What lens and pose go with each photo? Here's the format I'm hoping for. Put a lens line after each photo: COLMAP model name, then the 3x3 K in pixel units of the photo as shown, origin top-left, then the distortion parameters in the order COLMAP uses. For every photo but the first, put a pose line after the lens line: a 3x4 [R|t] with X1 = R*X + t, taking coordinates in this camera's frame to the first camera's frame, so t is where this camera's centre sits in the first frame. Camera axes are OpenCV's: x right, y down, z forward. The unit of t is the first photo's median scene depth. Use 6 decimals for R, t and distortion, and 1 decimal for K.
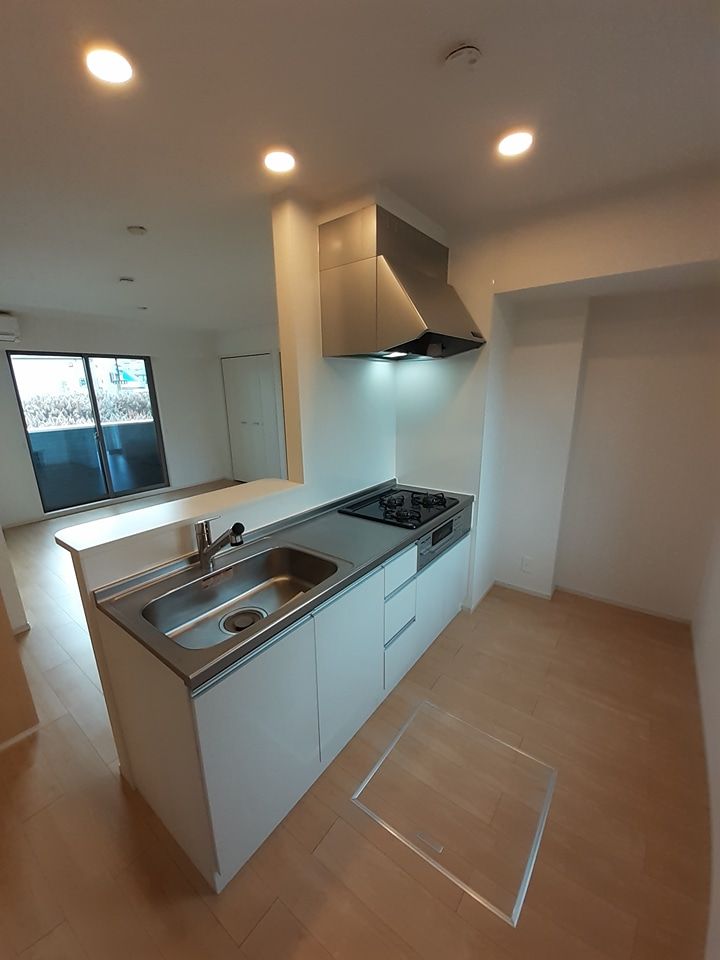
lens RADIAL K [[382.9, 0, 355.7], [0, 382.9, 488.5], [0, 0, 1]] dist [-0.001240, -0.000100]
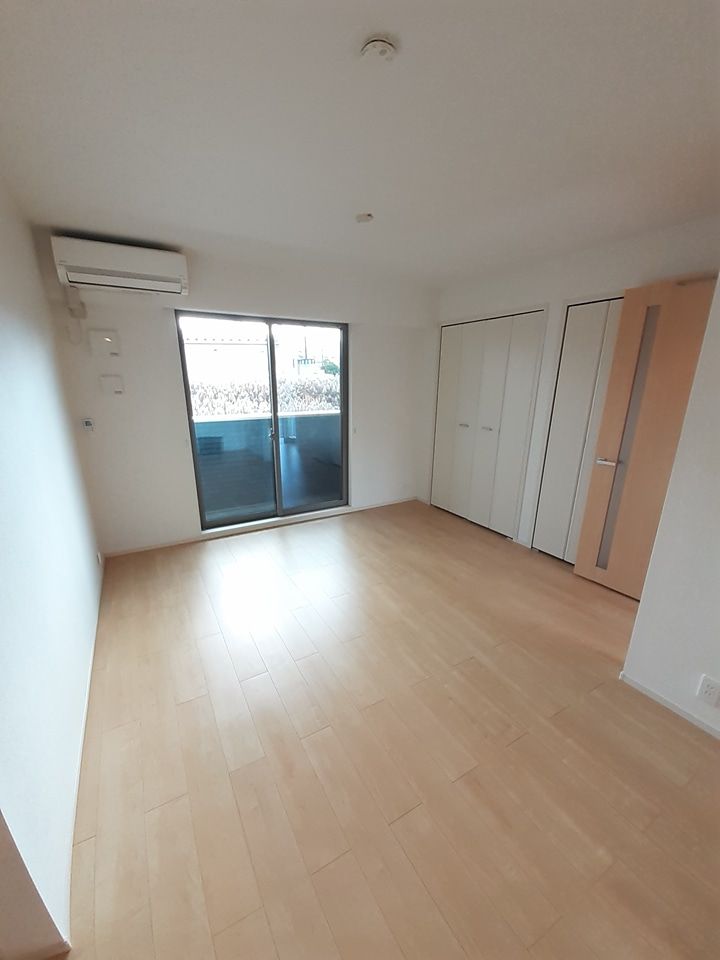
lens RADIAL K [[382.9, 0, 355.7], [0, 382.9, 488.5], [0, 0, 1]] dist [-0.001240, -0.000100]
pose [[0.922590, 0.129081, -0.363546, -0.211004], [-0.119520, 0.991633, 0.048777, -0.074617], [0.366801, -0.001550, 0.930298, 0.322617]]
